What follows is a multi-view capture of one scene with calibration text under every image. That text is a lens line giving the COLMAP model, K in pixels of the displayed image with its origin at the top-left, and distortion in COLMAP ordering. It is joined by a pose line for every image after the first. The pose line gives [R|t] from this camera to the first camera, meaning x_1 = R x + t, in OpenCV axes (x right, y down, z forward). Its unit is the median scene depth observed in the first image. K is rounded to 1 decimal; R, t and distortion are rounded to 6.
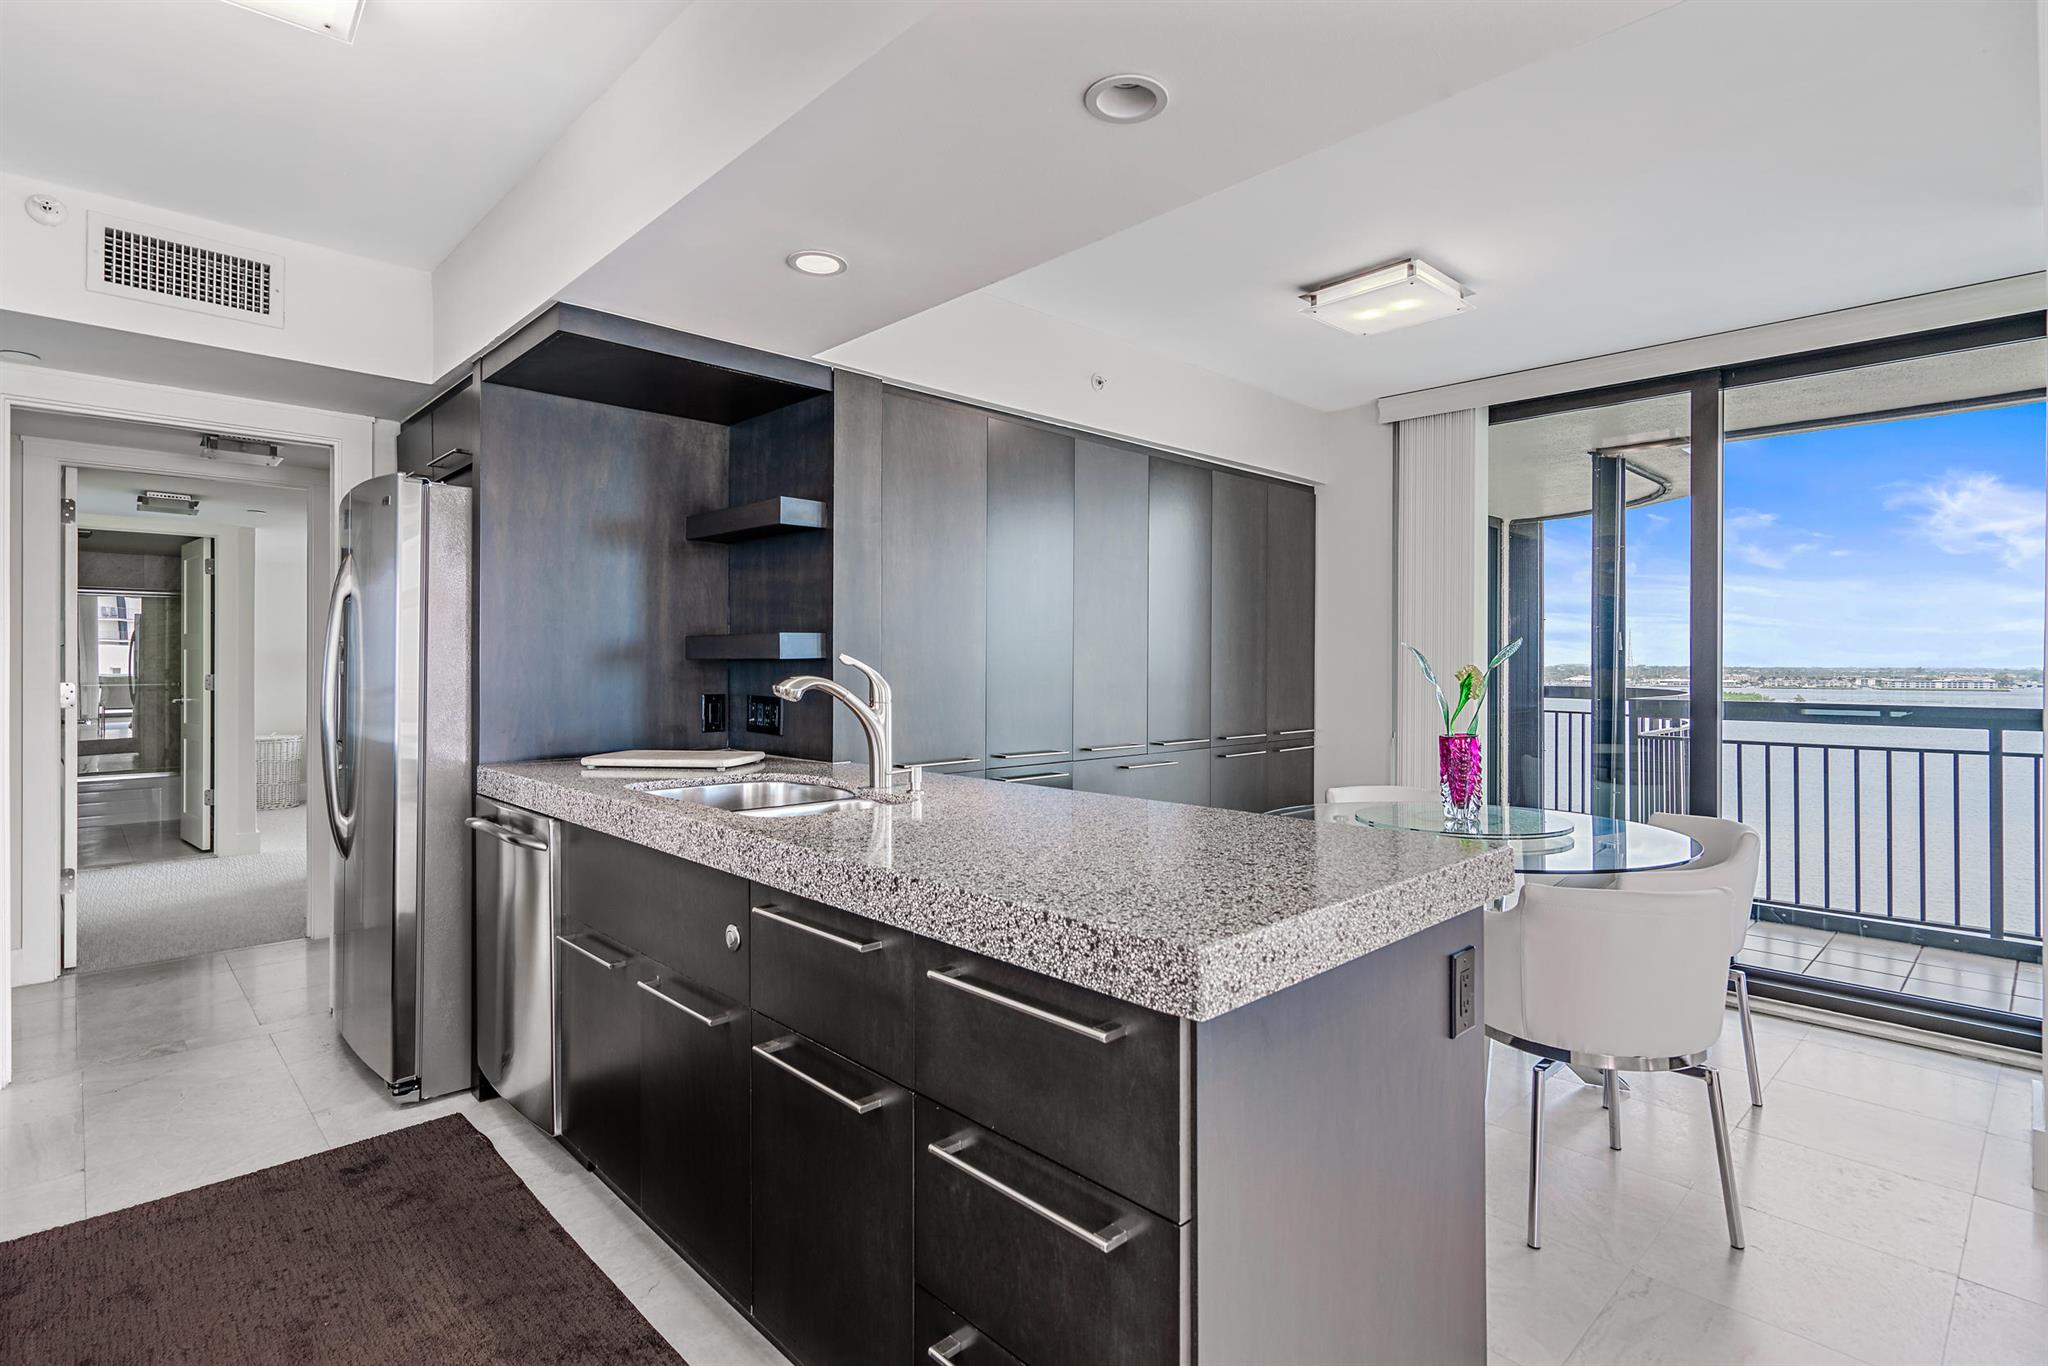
lens RADIAL K [[1015.3, 0, 1029.0], [0, 1015.3, 672.7], [0, 0, 1]] dist [-0.004430, 0.000794]
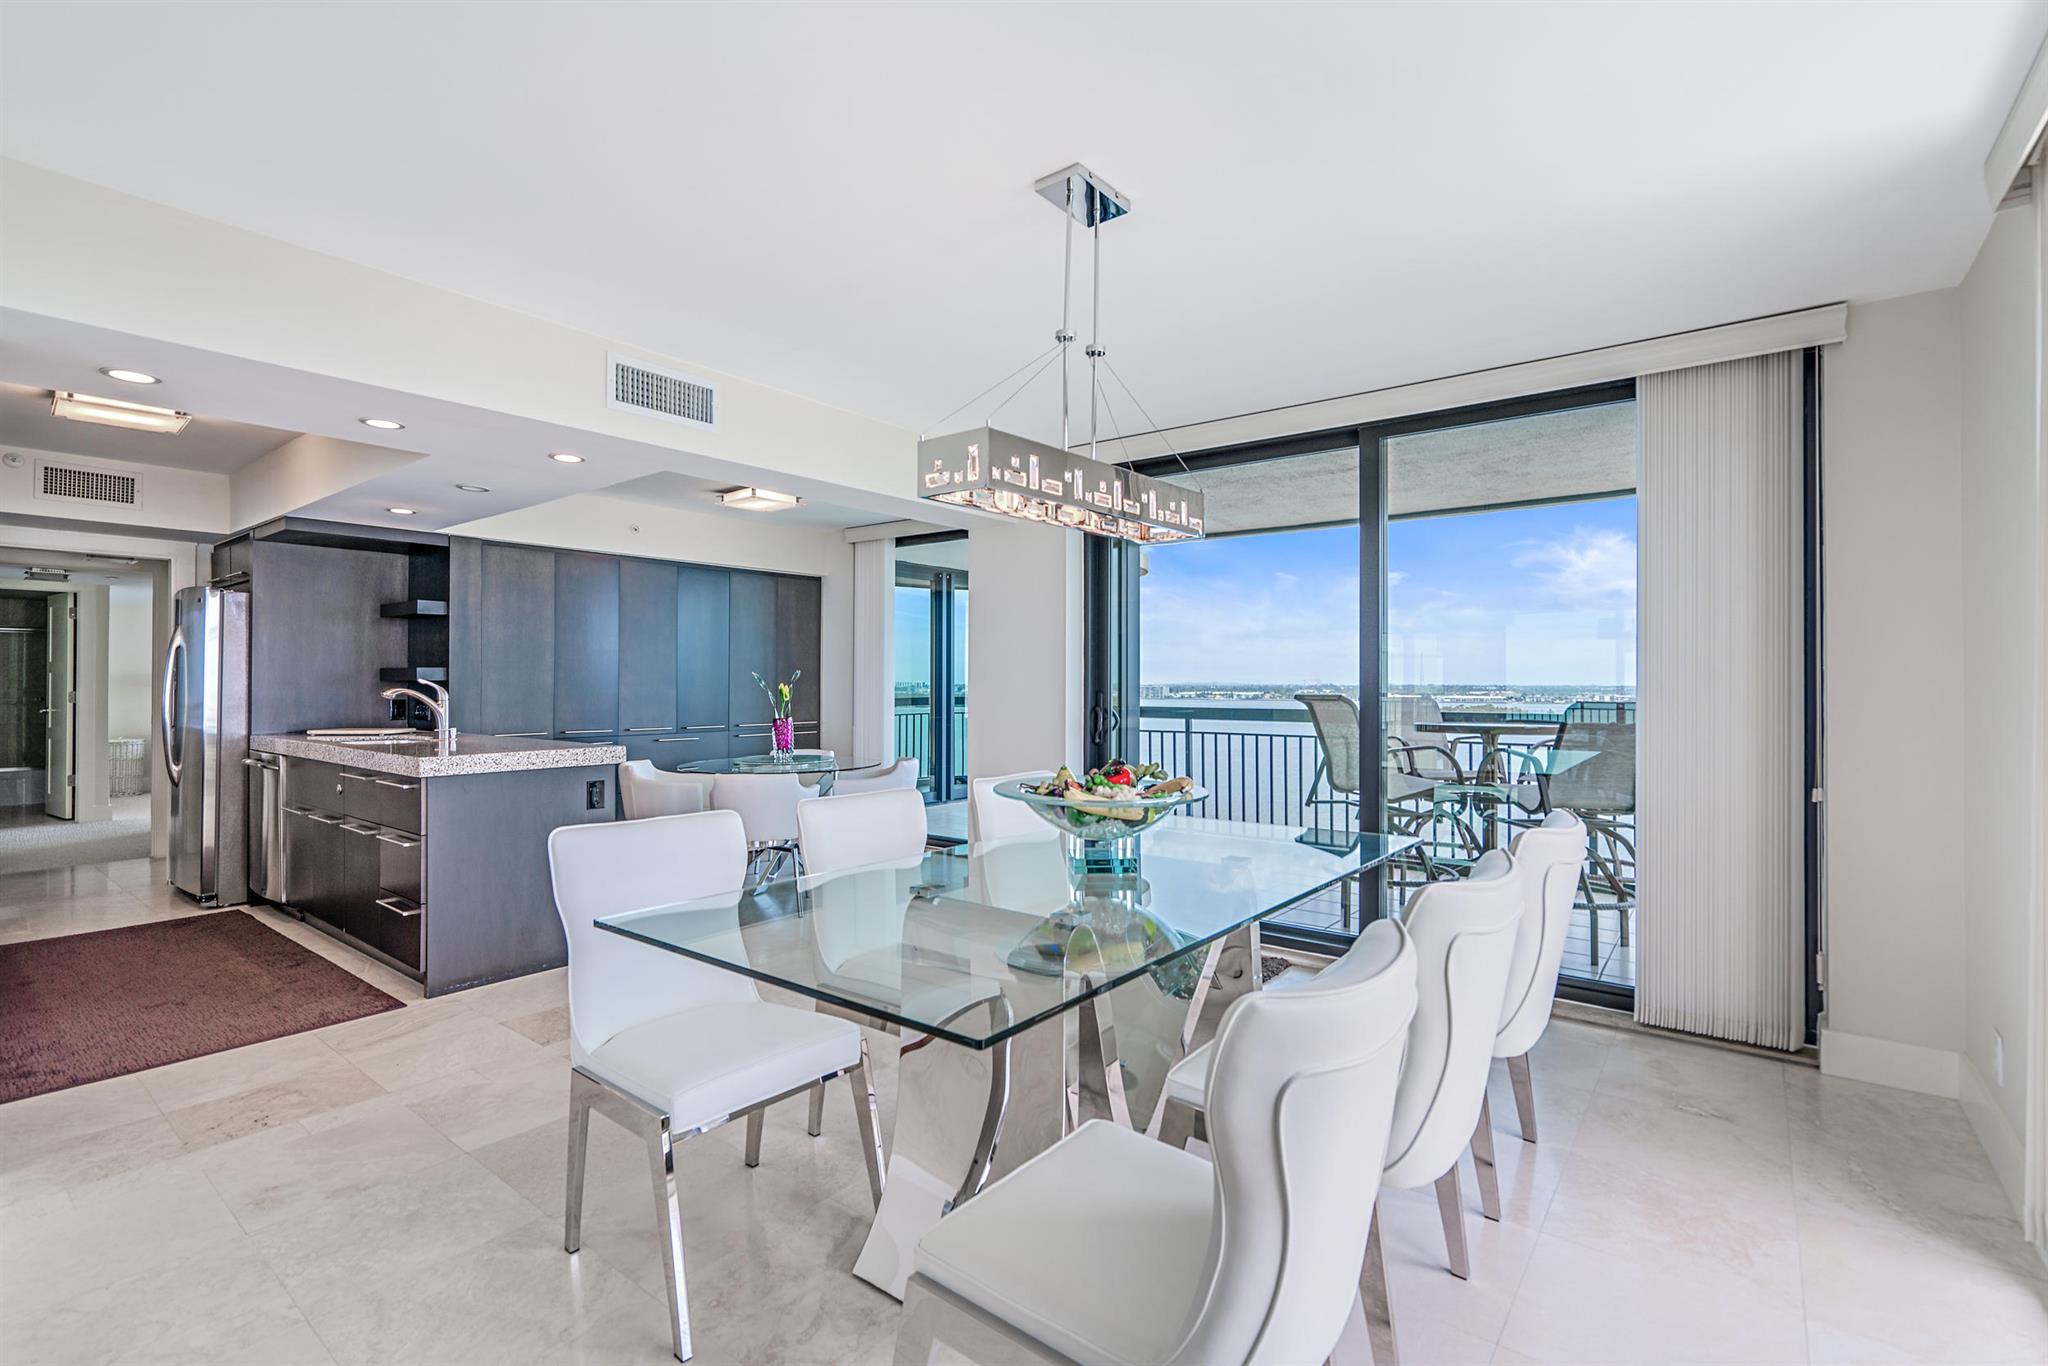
lens RADIAL K [[926.2, 0, 1010.9], [0, 926.2, 683.8], [0, 0, 1]] dist [0.003748, 0.000253]
pose [[0.991599, -0.001088, 0.129343, 0.604719], [0.002163, 0.999964, -0.008176, 0.008642], [-0.129329, 0.008388, 0.991566, -0.862881]]
